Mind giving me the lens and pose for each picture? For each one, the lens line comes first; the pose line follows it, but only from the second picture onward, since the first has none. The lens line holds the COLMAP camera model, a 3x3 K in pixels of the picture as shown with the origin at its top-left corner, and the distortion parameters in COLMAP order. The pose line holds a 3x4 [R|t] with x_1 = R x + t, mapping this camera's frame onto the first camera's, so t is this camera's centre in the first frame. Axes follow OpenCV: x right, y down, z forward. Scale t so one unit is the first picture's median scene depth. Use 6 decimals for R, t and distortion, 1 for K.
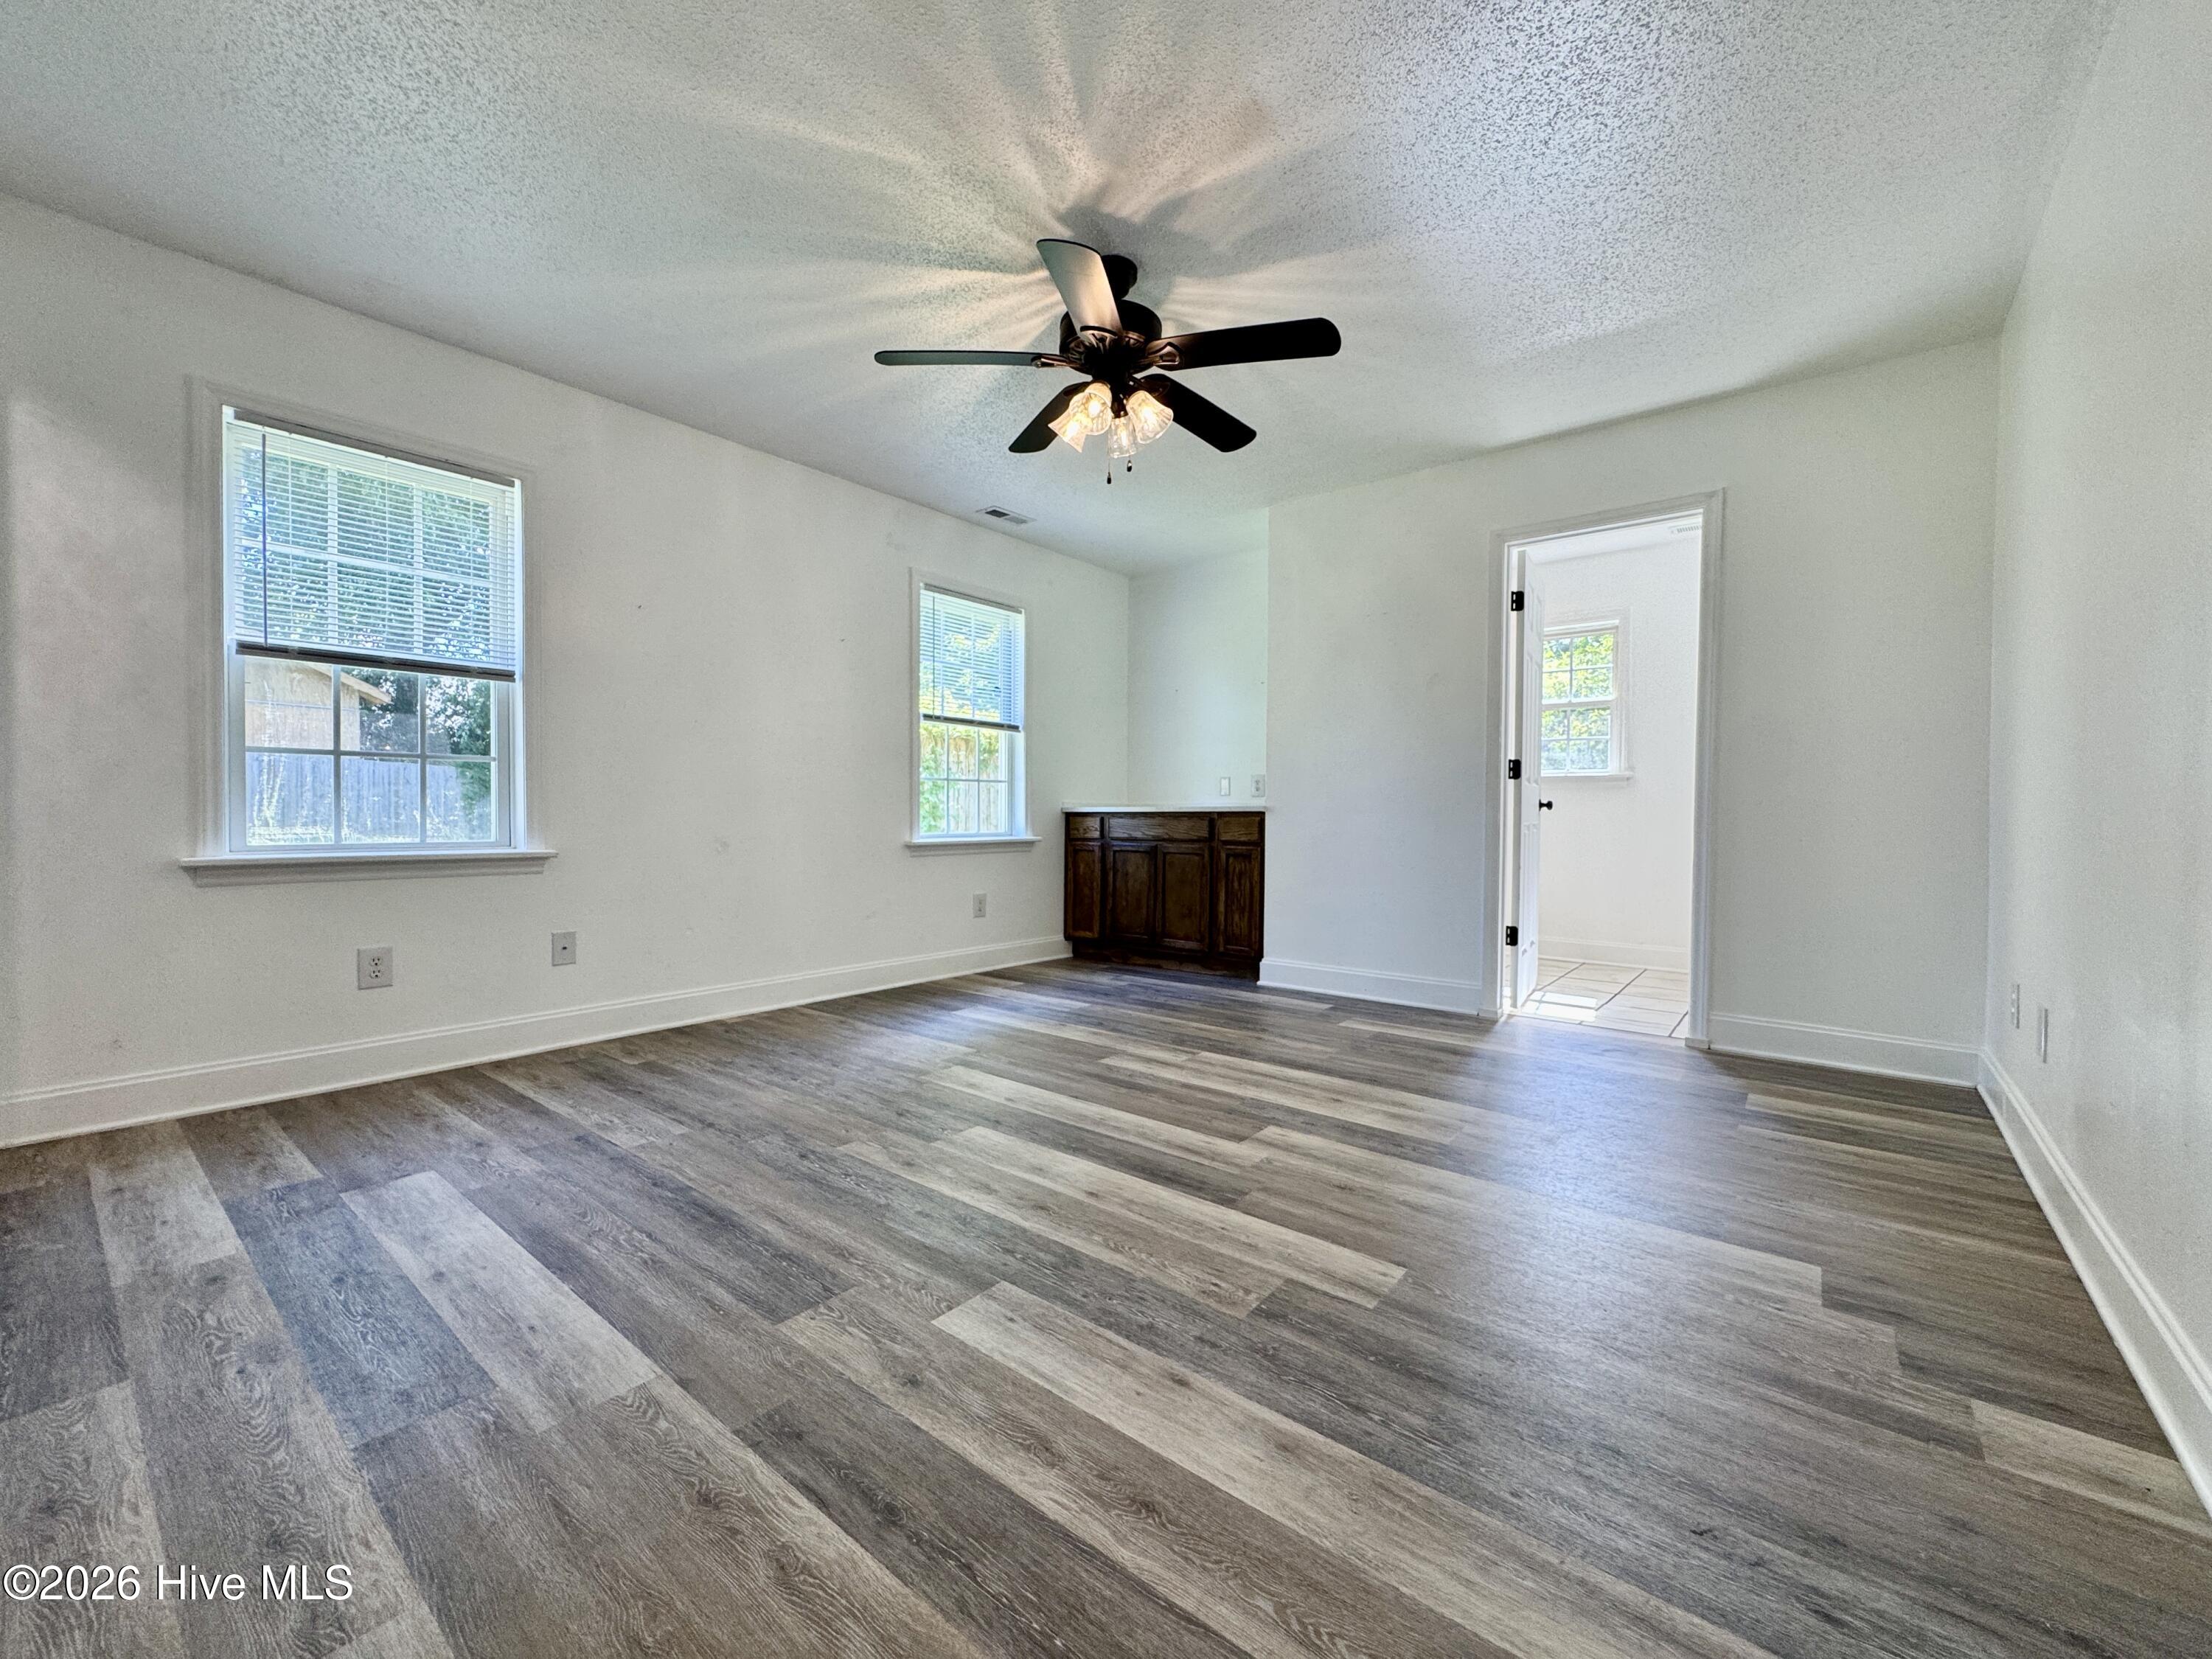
lens RADIAL K [[894.8, 0, 1097.7], [0, 894.8, 829.7], [0, 0, 1]] dist [-0.000967, 0.000060]
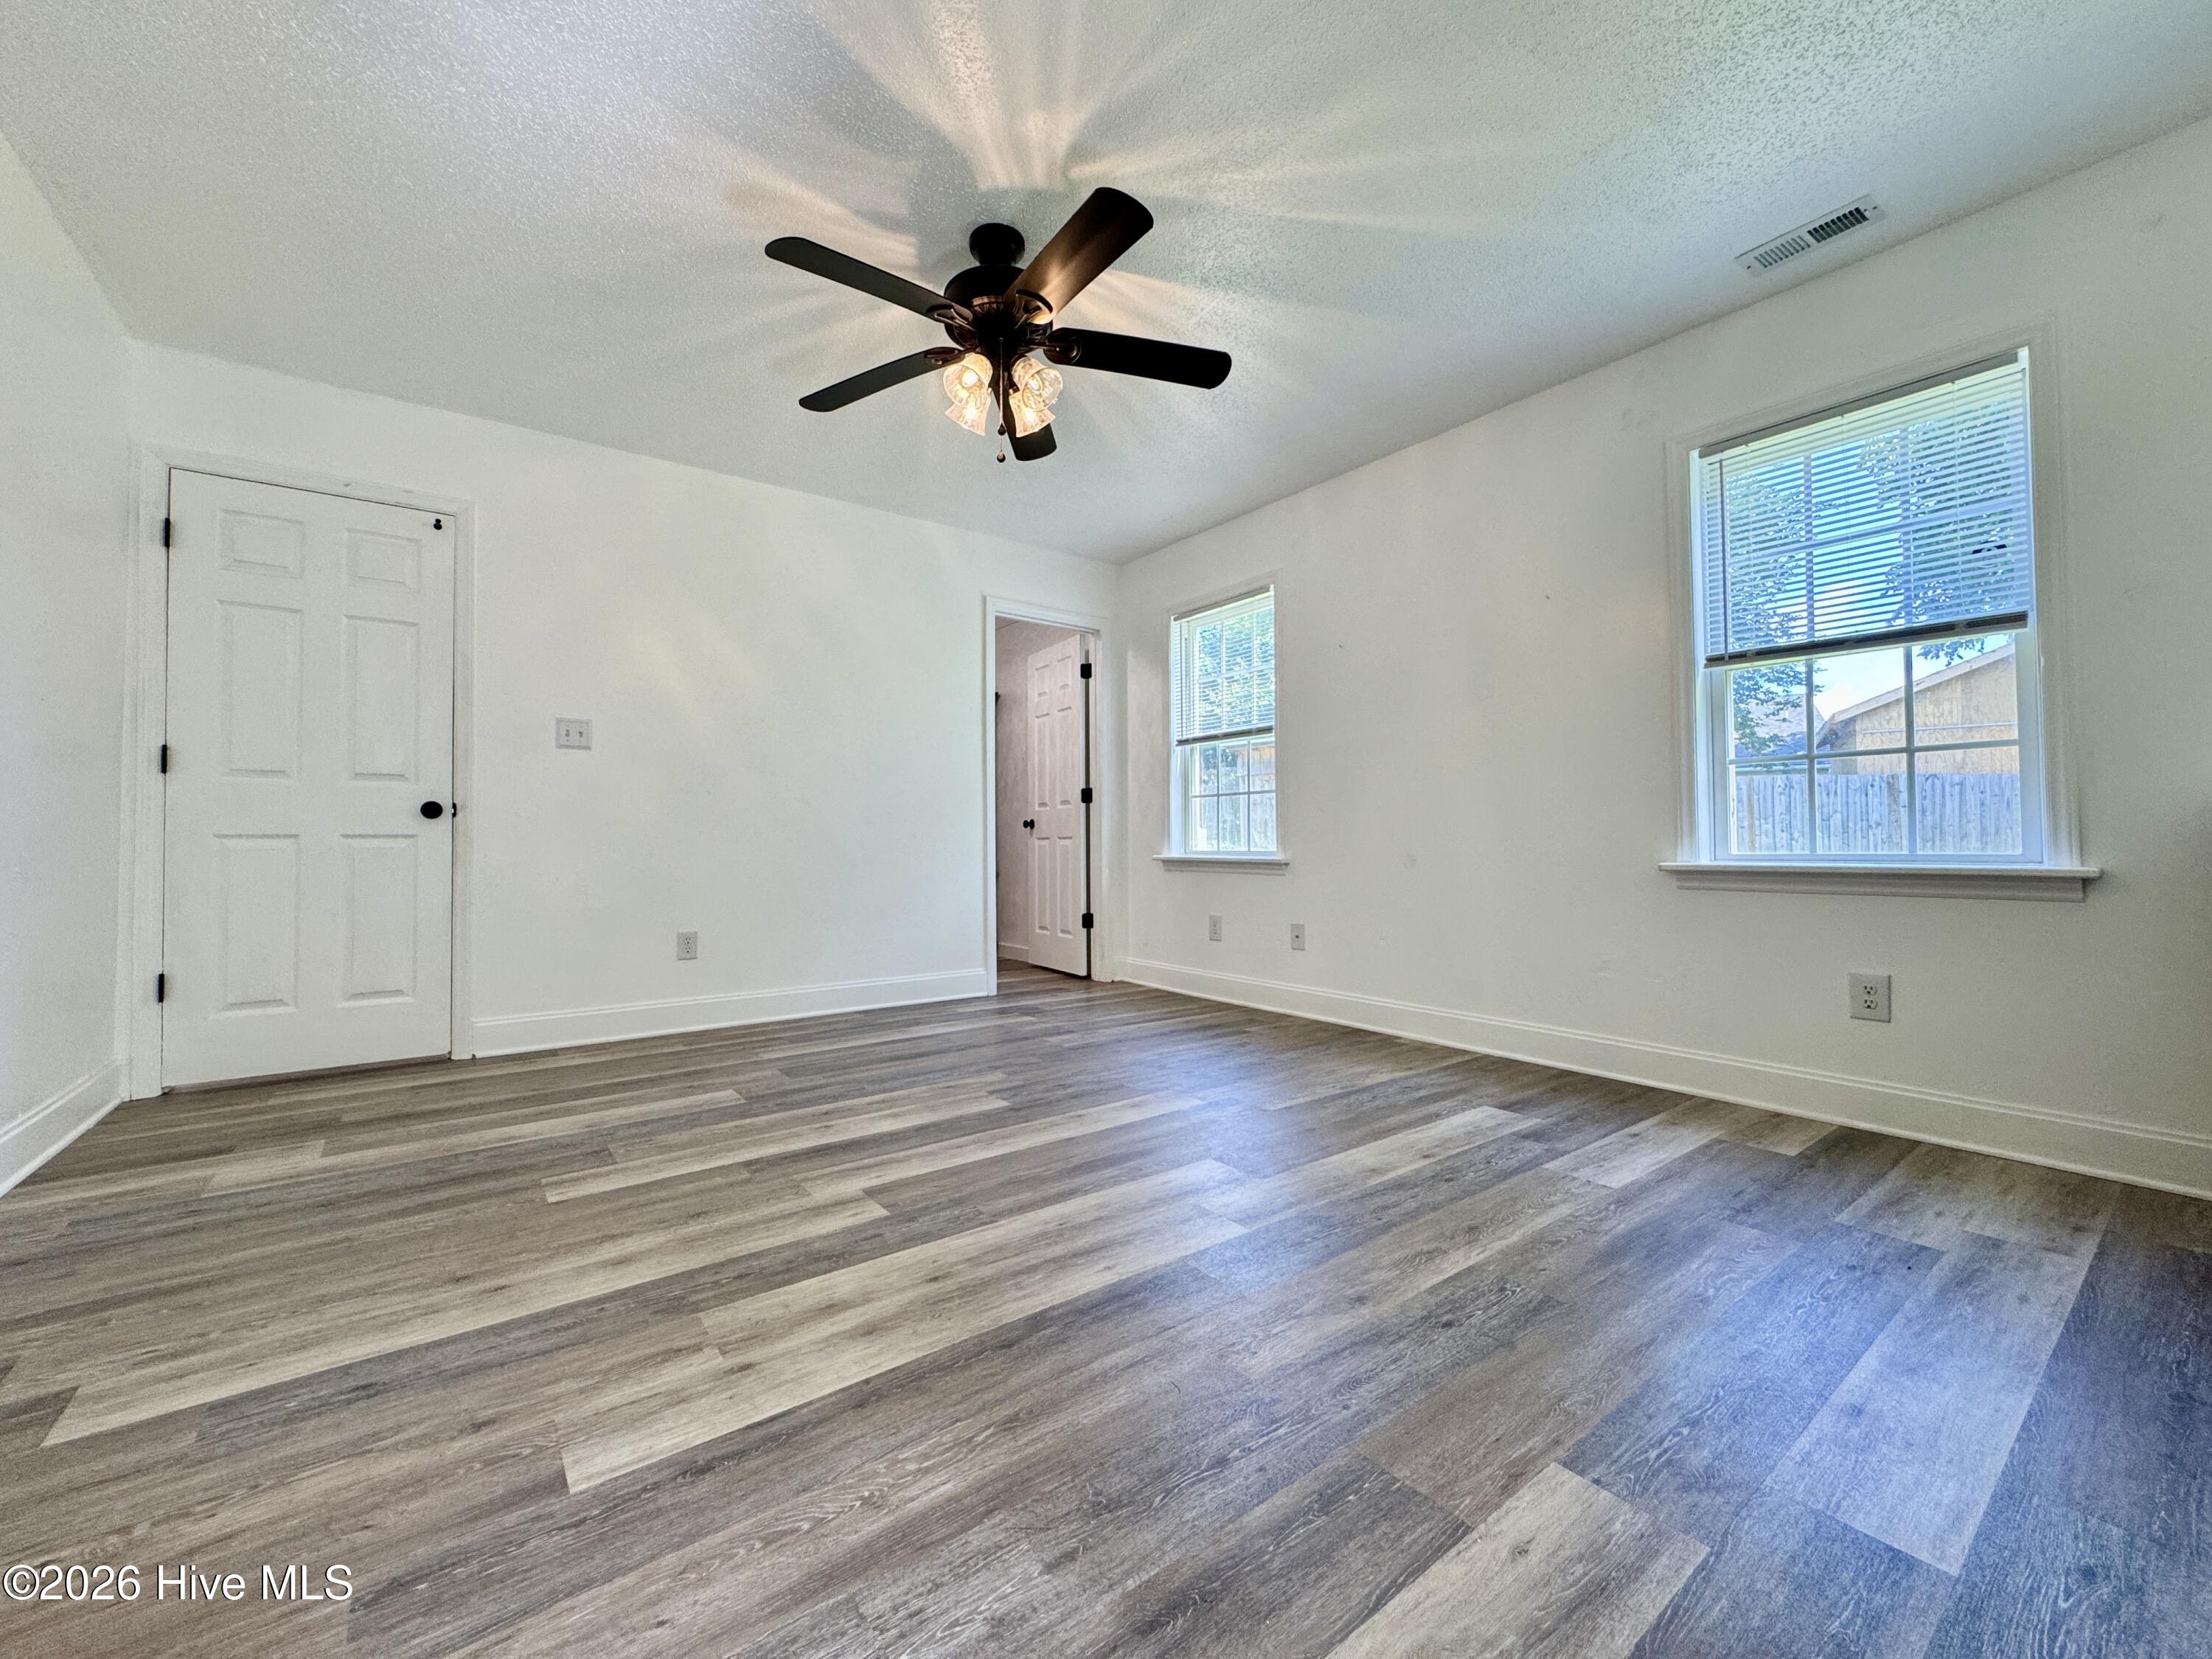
lens RADIAL K [[884.2, 0, 1104.2], [0, 884.2, 826.3], [0, 0, 1]] dist [-0.003009, -0.000263]
pose [[-0.241765, -0.024121, -0.970035, 0.957621], [-0.018140, 0.999629, -0.020335, 0.011999], [0.970165, 0.012680, -0.242113, 1.459146]]
